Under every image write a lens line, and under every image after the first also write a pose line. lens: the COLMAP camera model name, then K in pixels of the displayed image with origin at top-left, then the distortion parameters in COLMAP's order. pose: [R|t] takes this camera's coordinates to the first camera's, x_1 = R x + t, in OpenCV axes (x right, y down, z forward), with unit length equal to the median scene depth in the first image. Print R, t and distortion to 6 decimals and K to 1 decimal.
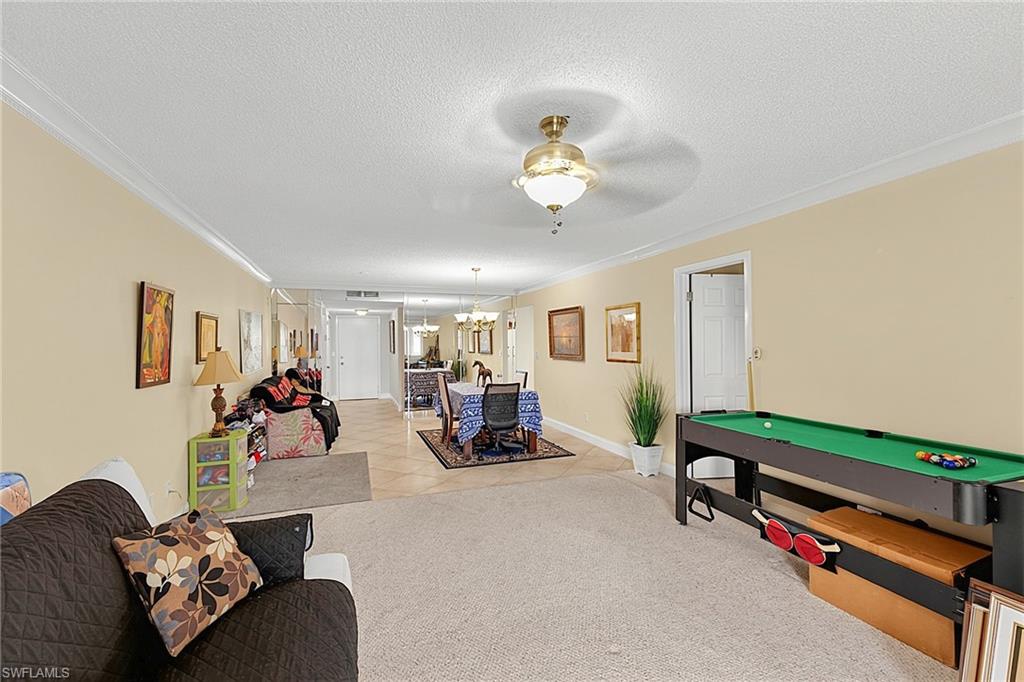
lens RADIAL K [[437.3, 0, 503.7], [0, 437.3, 338.8], [0, 0, 1]] dist [-0.000166, 0.000124]
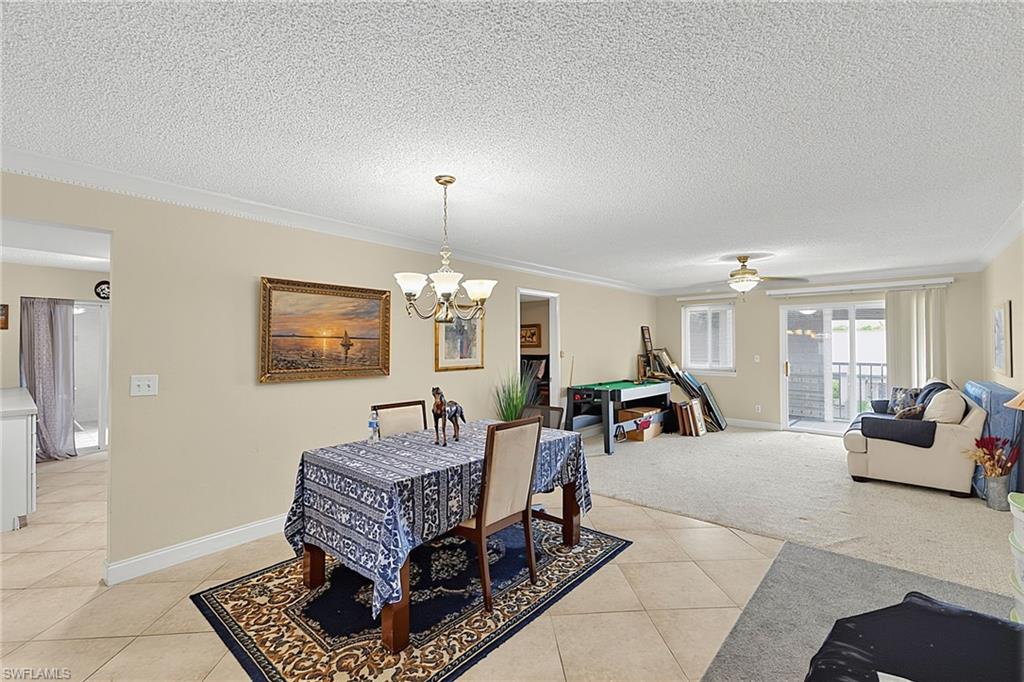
lens RADIAL K [[435.6, 0, 520.4], [0, 435.6, 345.2], [0, 0, 1]] dist [0.001910, -0.003637]
pose [[-0.493826, 0.011922, 0.869479, -0.656334], [-0.001233, 0.999895, -0.014410, 0.019096], [-0.869560, -0.008188, -0.493760, 1.570836]]
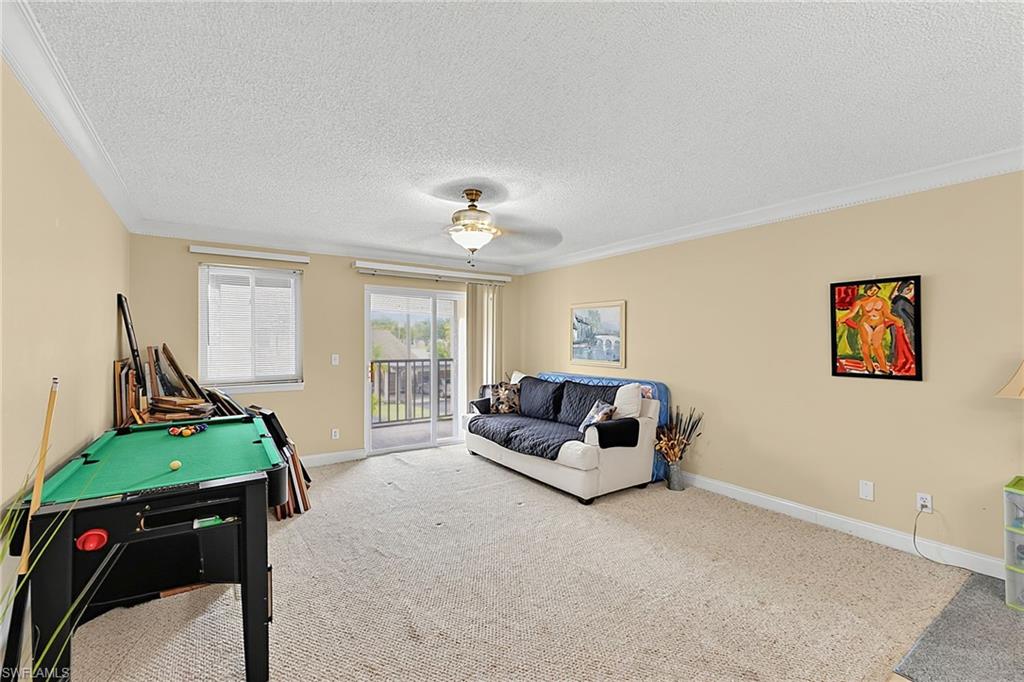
lens RADIAL K [[437.3, 0, 503.7], [0, 437.3, 338.8], [0, 0, 1]] dist [-0.000166, 0.000124]
pose [[-0.969284, 0.007008, -0.245845, 0.191229], [0.010682, 0.999850, -0.013614, 0.012880], [0.245712, -0.015821, -0.969214, 1.167927]]
